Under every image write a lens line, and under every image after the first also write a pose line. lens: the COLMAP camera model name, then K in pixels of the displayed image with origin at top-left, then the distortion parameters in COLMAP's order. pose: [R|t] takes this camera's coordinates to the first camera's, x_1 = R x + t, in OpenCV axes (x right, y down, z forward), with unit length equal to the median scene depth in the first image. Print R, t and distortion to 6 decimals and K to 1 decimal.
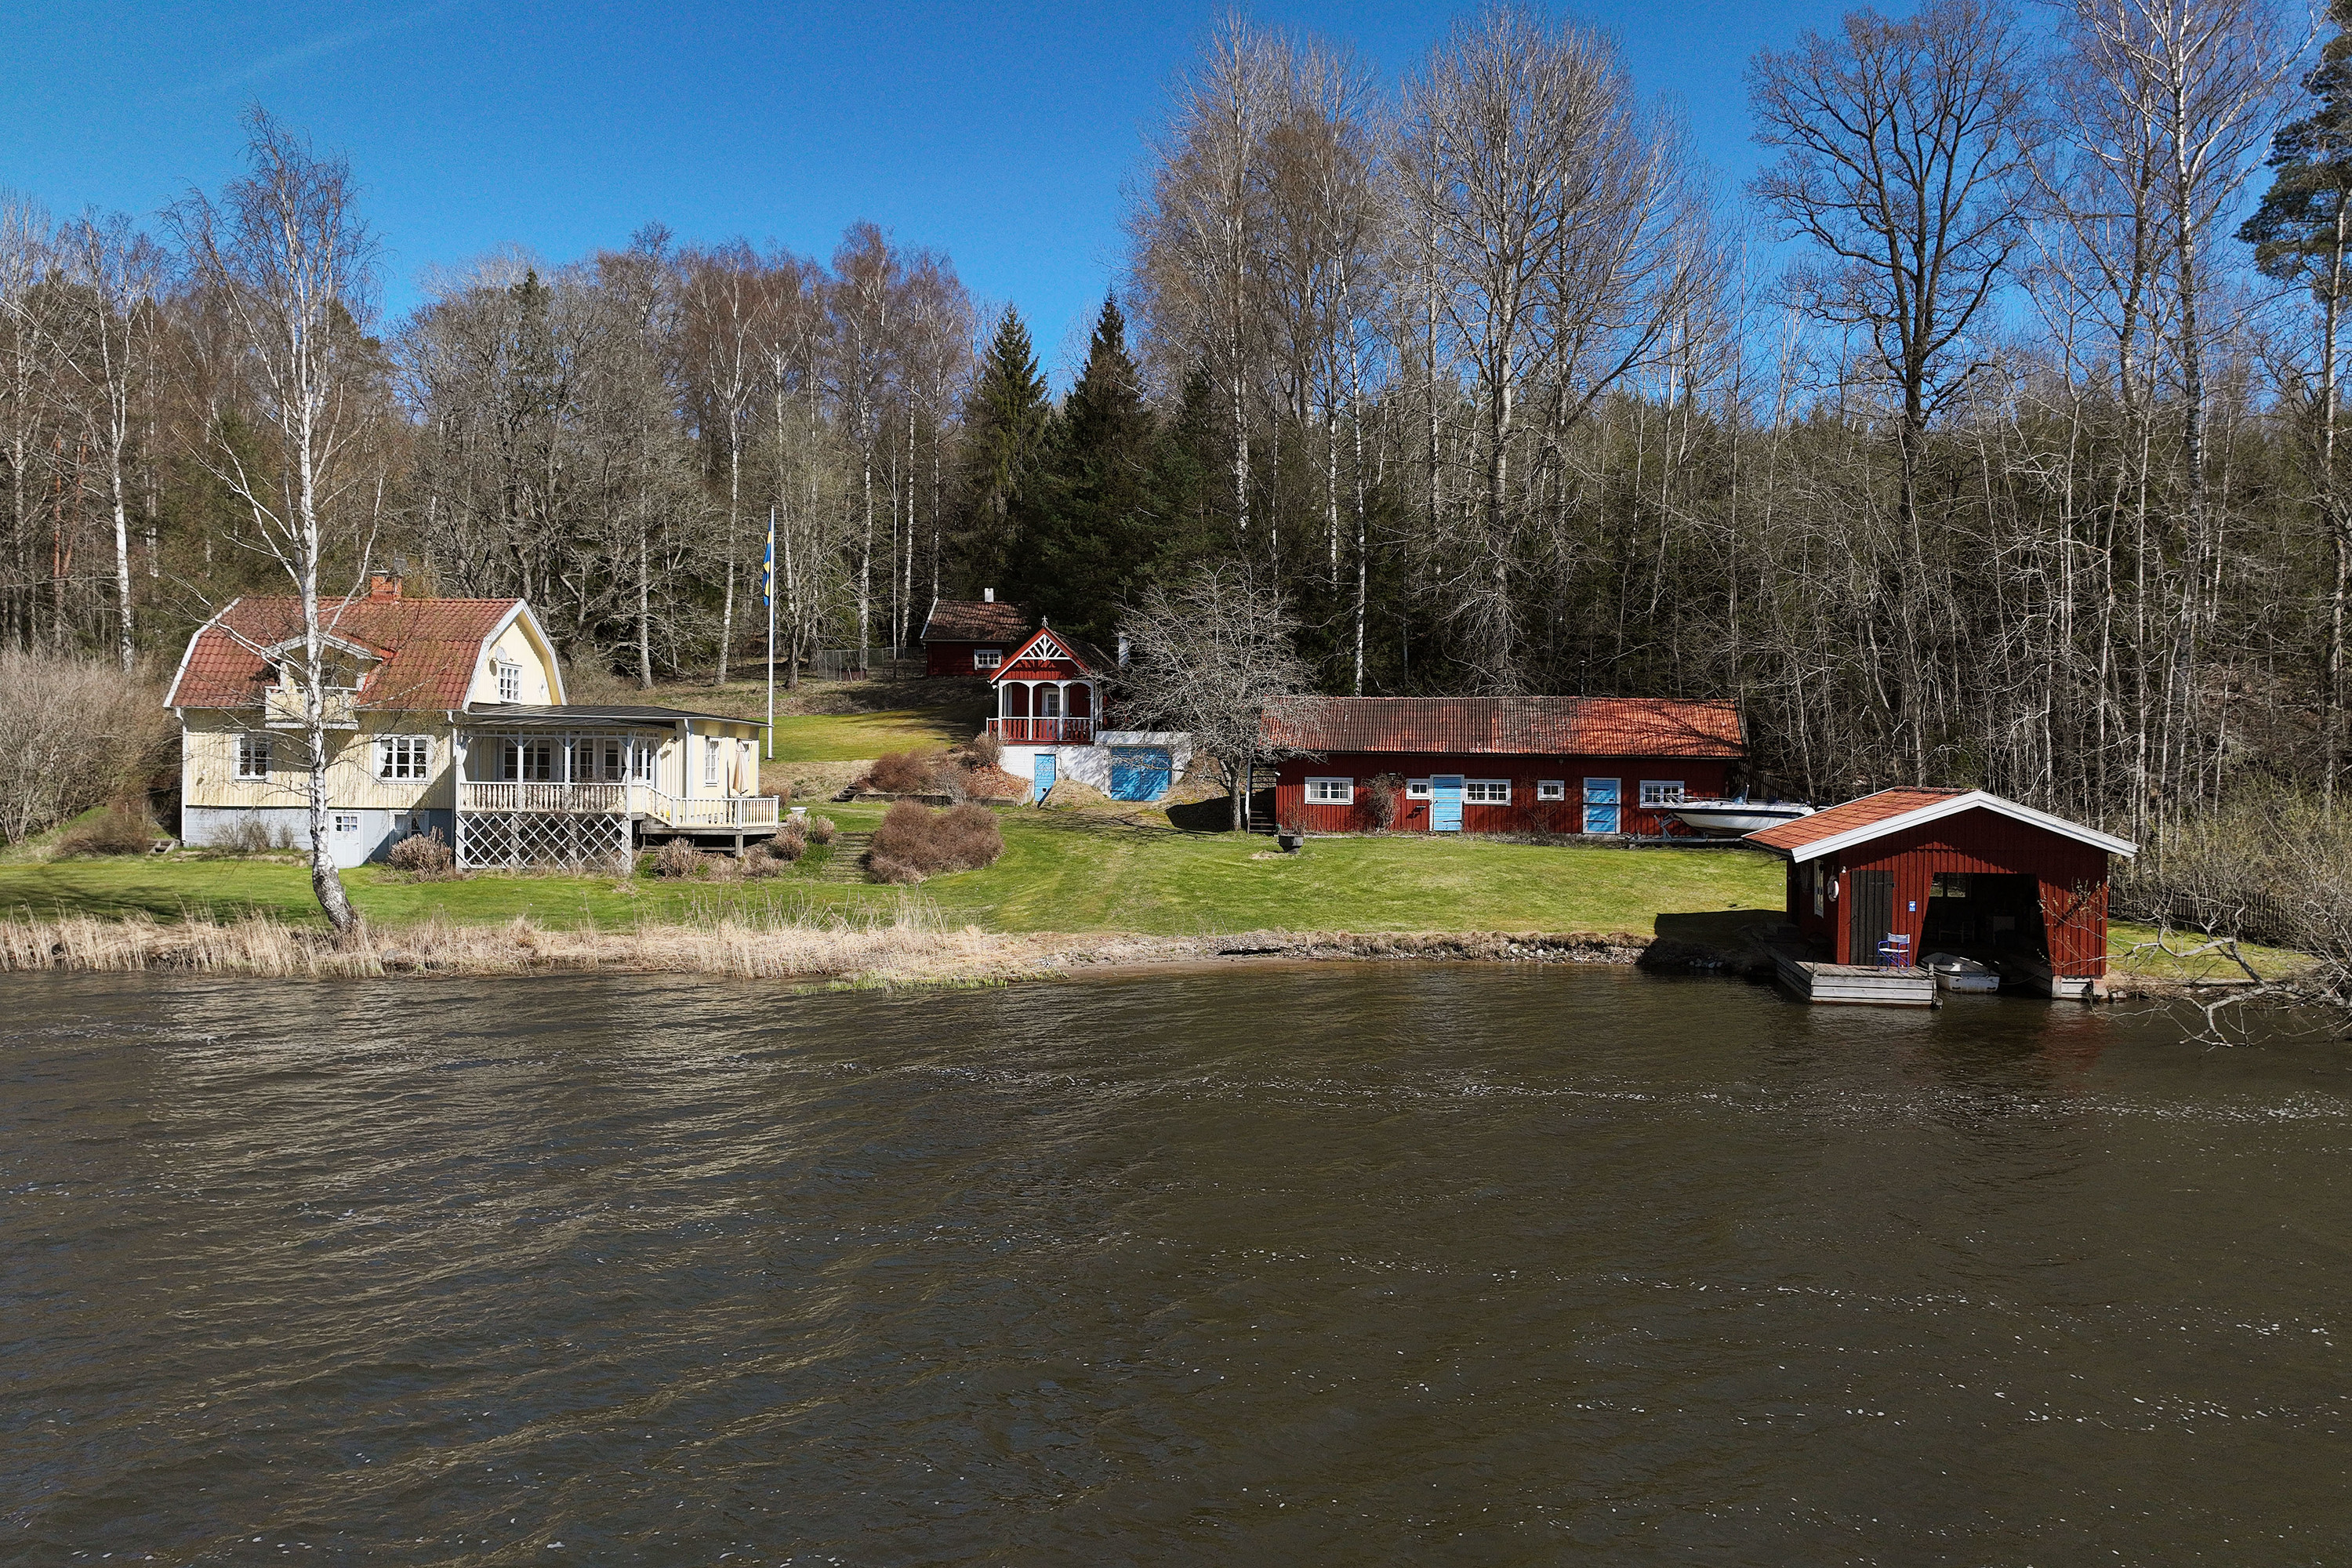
lens RADIAL K [[1941.1, 0, 1176.0], [0, 1941.1, 784.0], [0, 0, 1]] dist [0.007627, -0.001179]
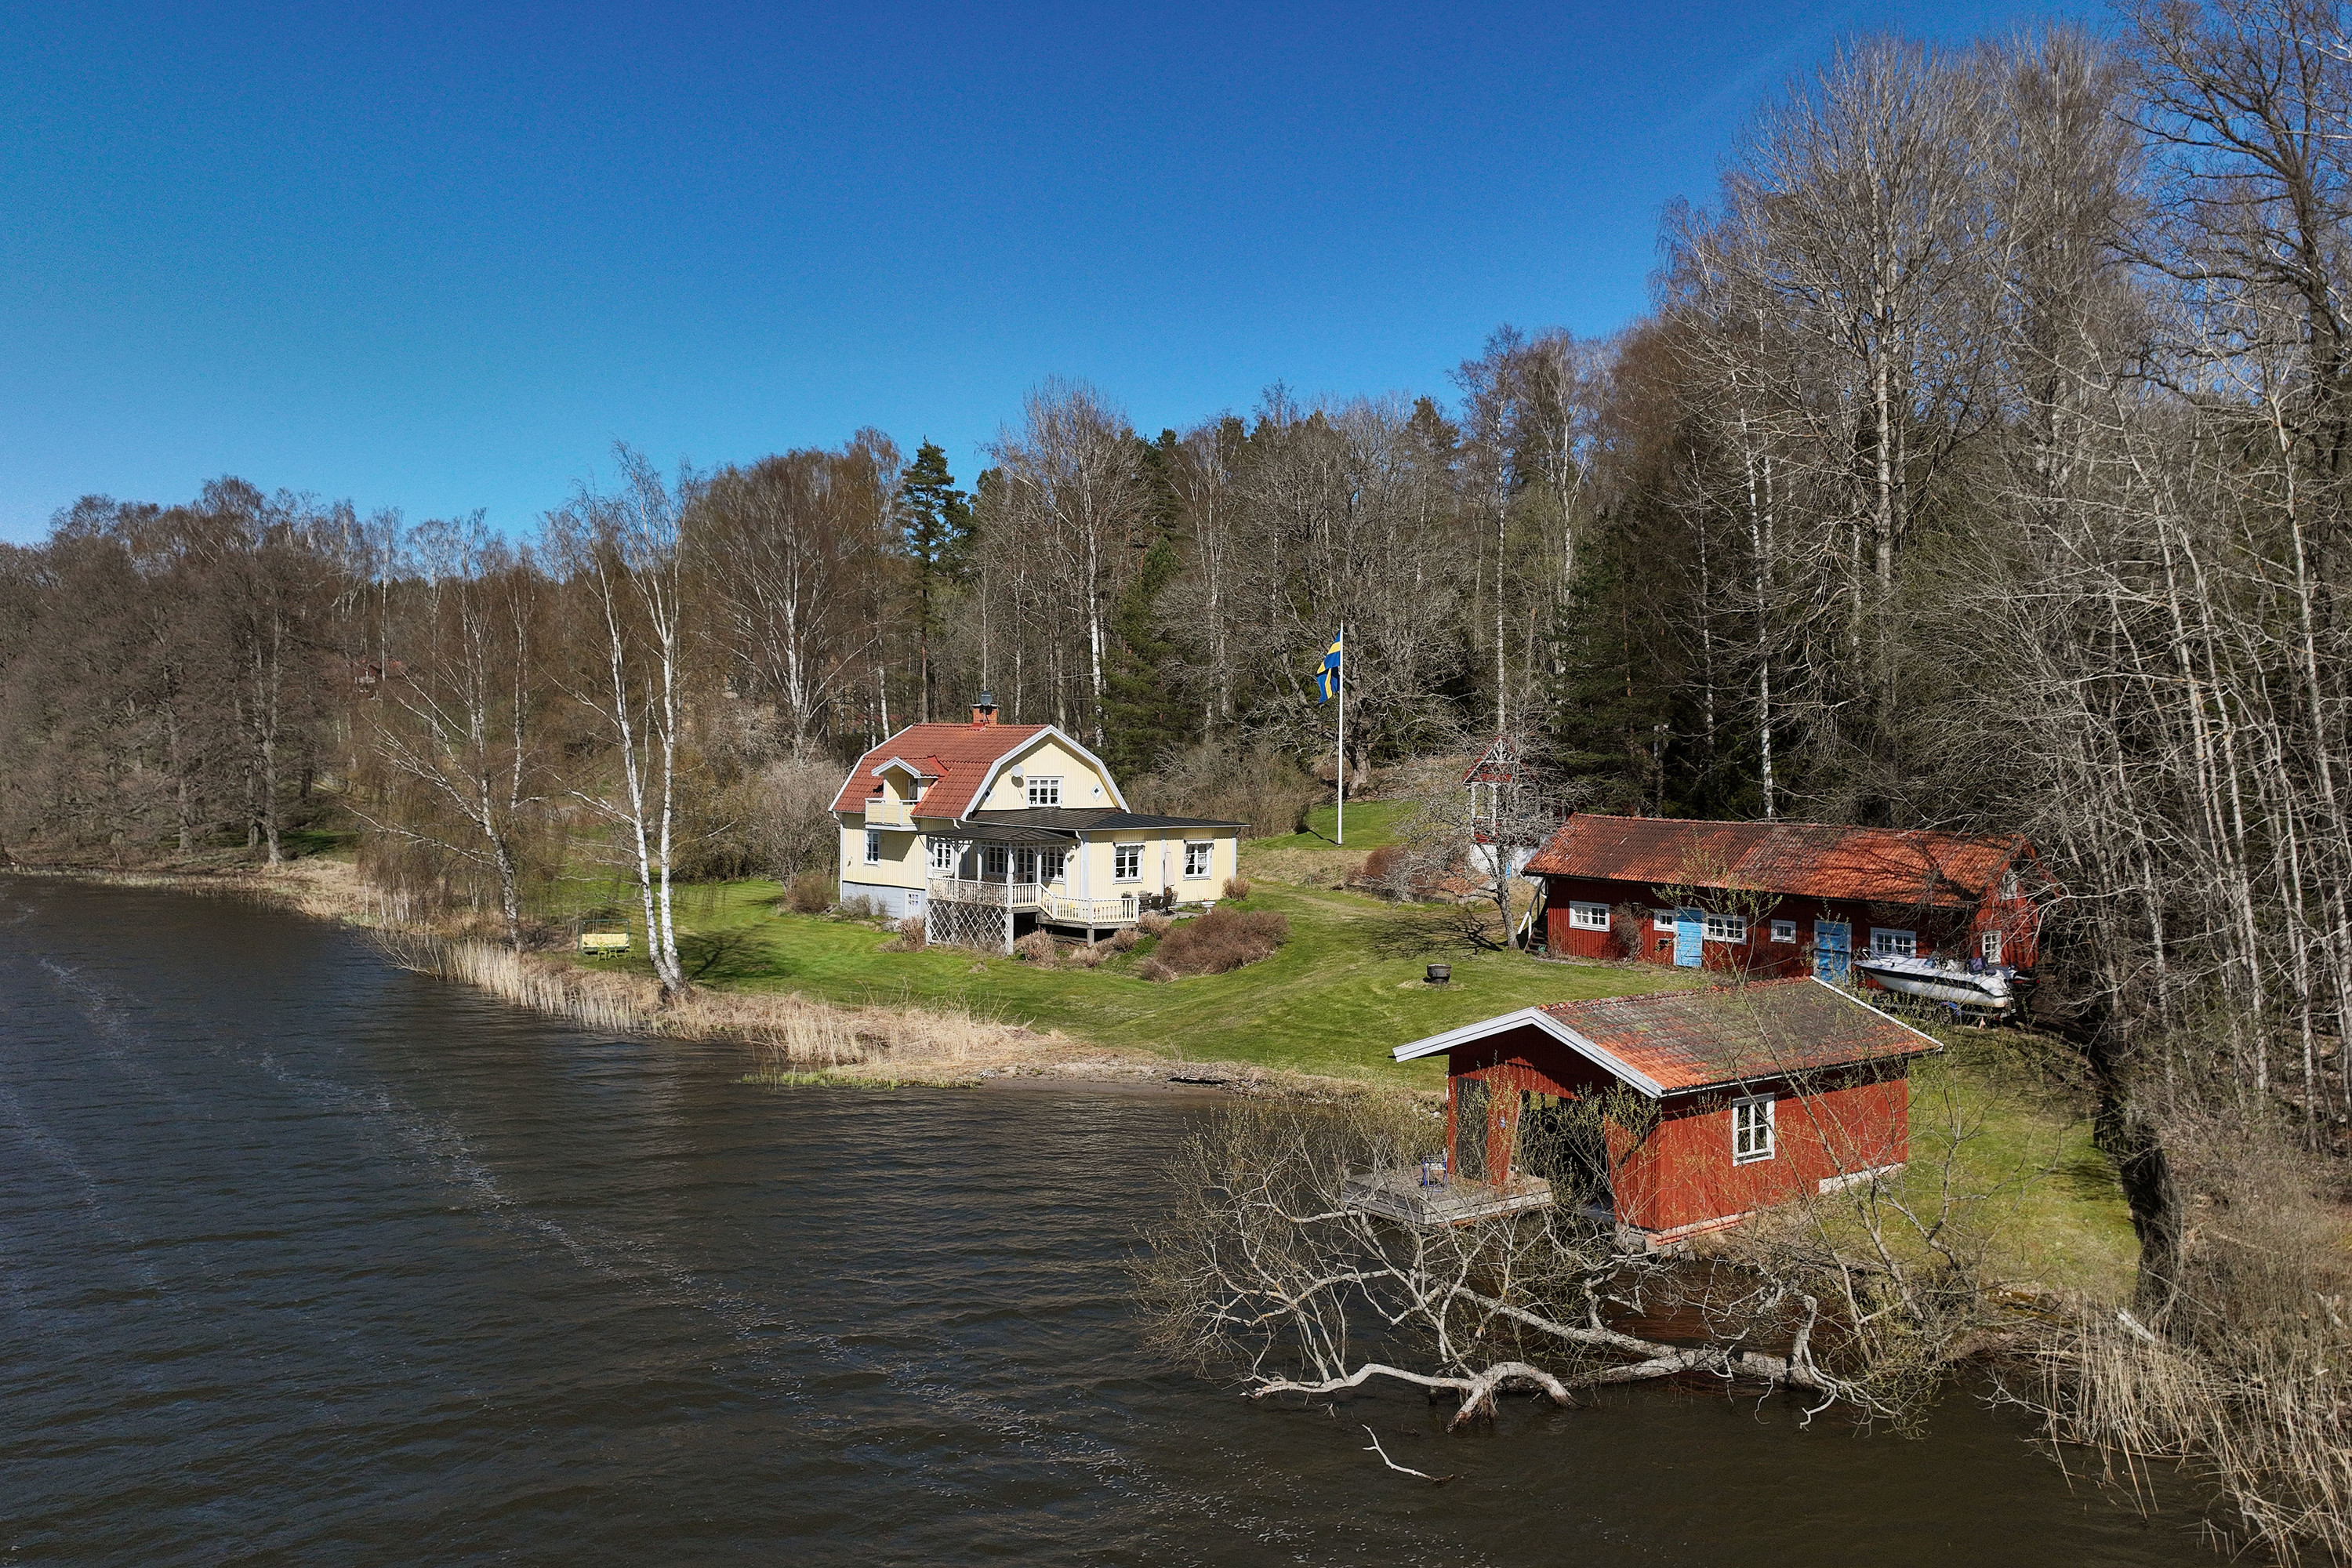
lens RADIAL K [[1928.8, 0, 1142.5], [0, 1928.8, 783.3], [0, 0, 1]] dist [-0.006156, 0.006098]
pose [[0.722055, 0.011483, -0.691740, 0.604882], [-0.006207, 0.999930, 0.010120, -0.074133], [0.691807, -0.003014, 0.722076, 0.140334]]
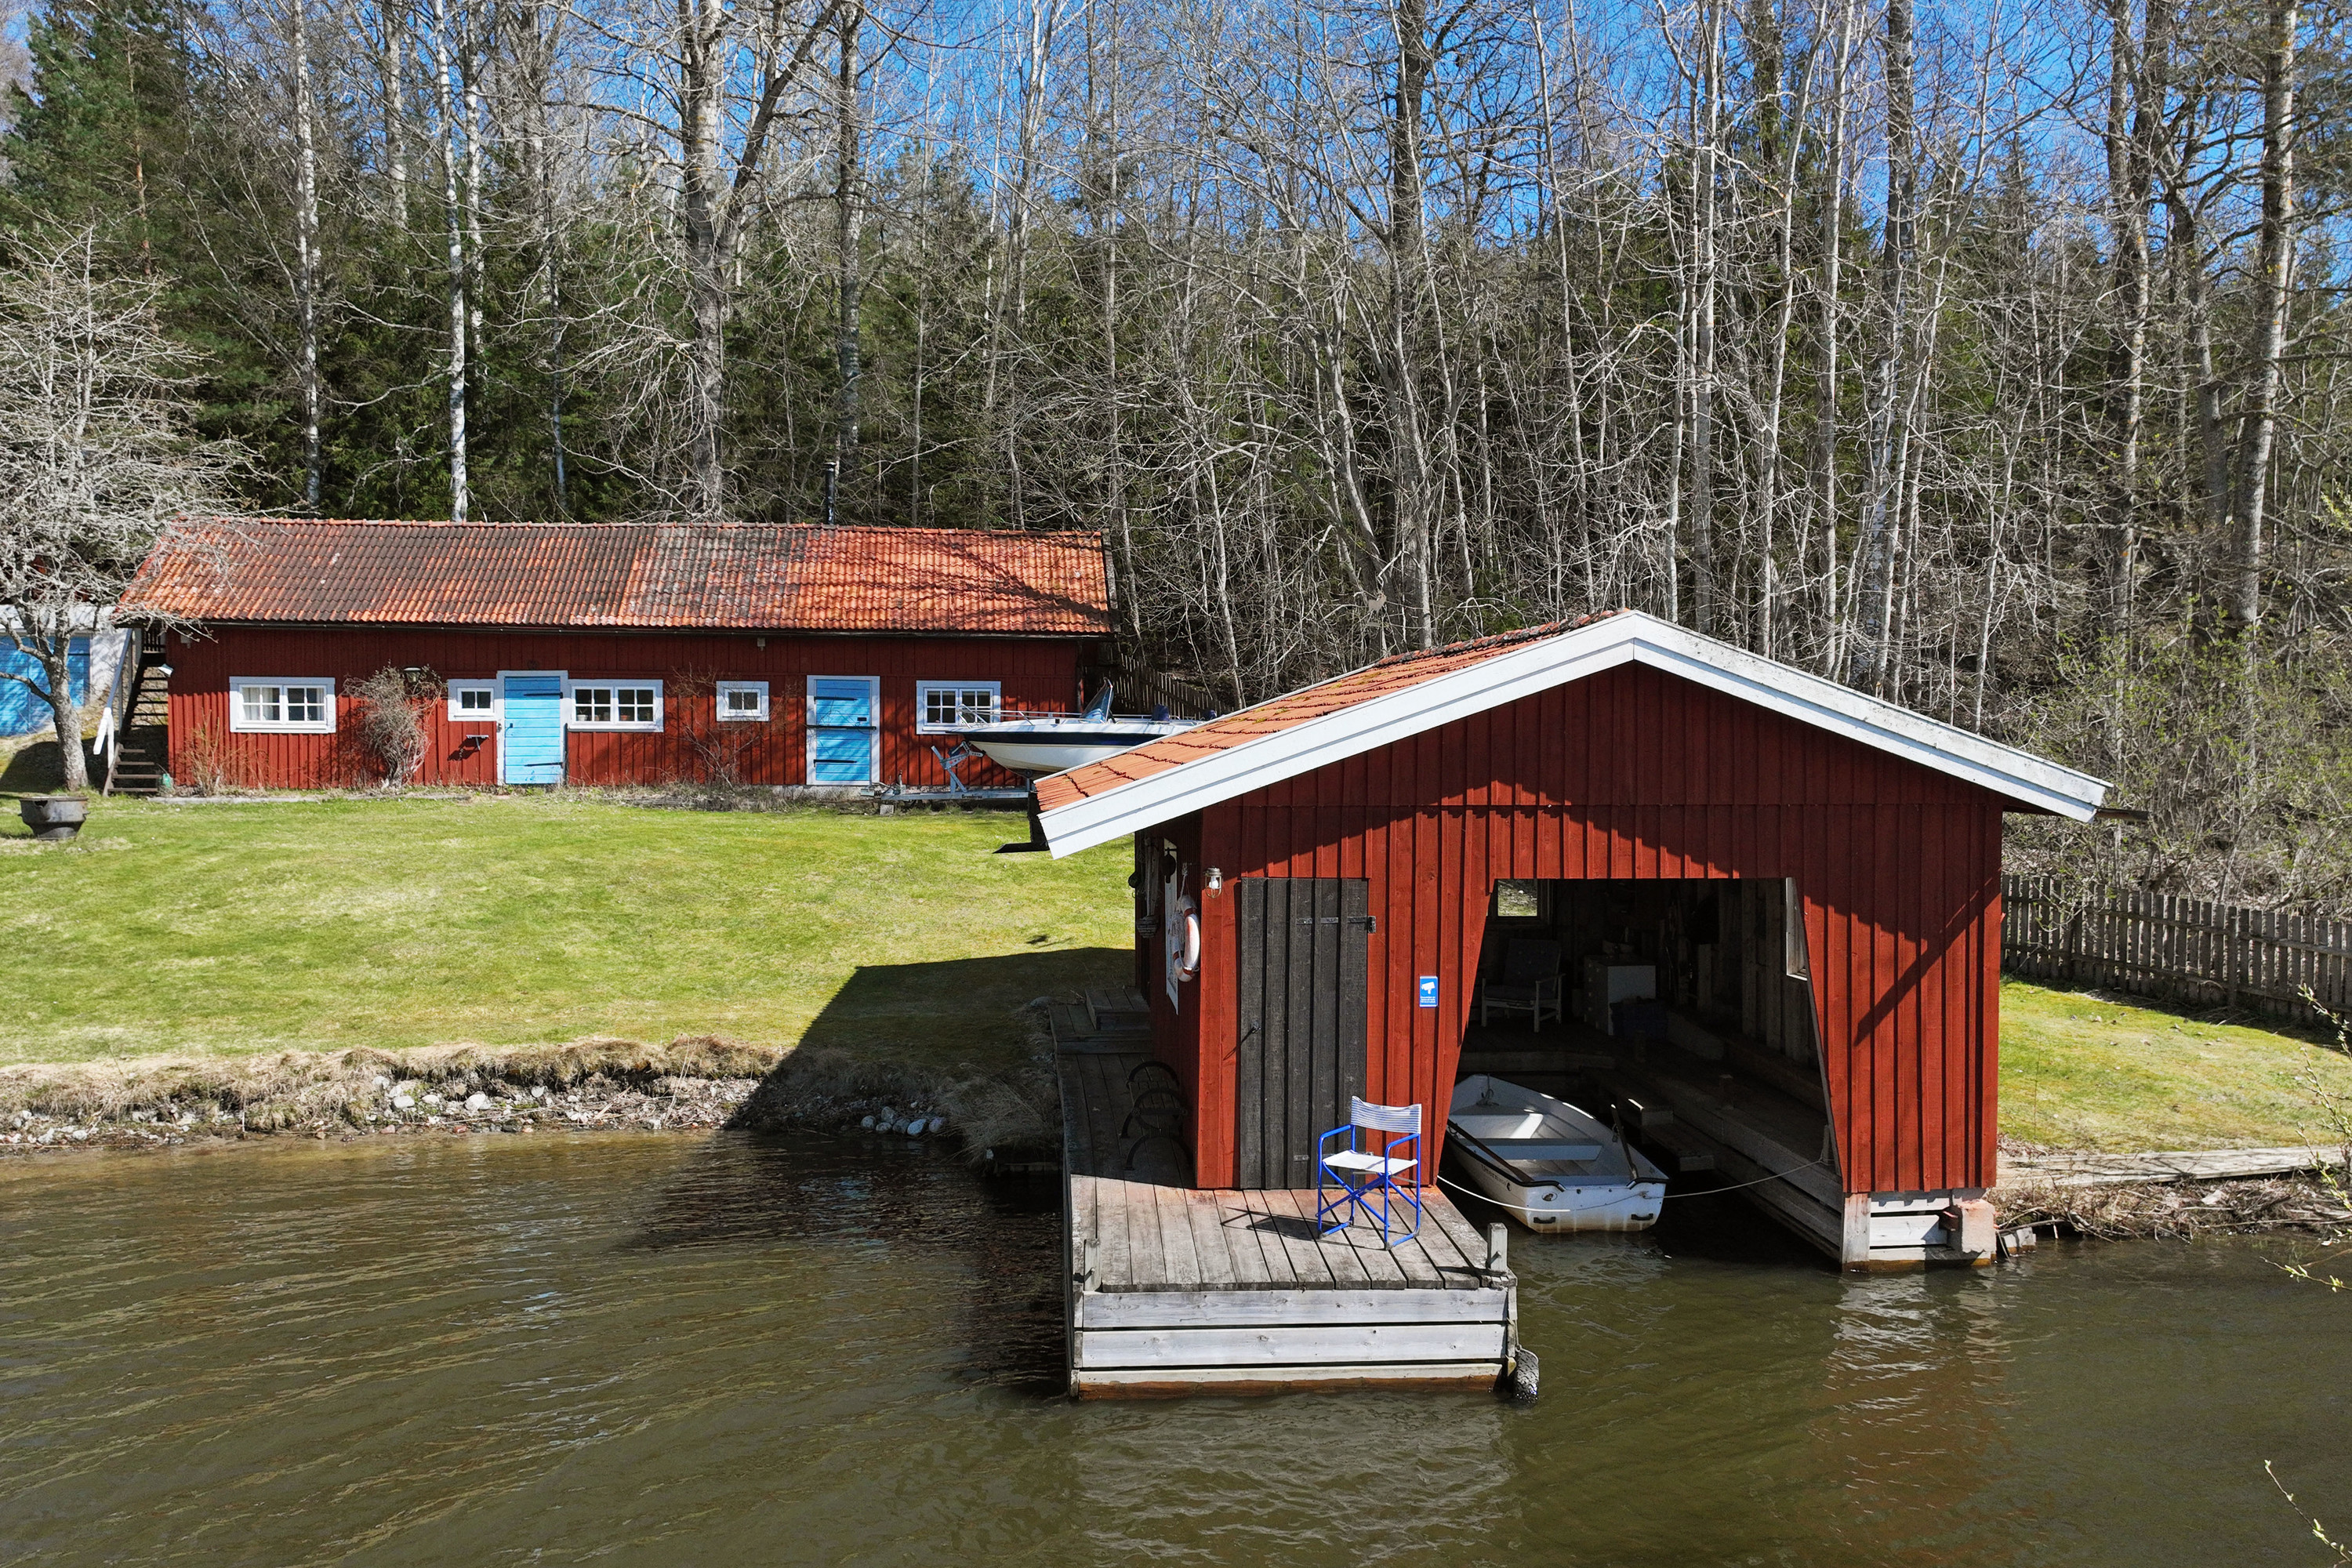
lens RADIAL K [[1941.1, 0, 1176.0], [0, 1941.1, 784.0], [0, 0, 1]] dist [0.007627, -0.001179]
pose [[0.970785, -0.013292, 0.239581, 0.182658], [0.008982, 0.999778, 0.019072, 0.016324], [-0.239781, -0.016363, 0.970689, 0.487193]]
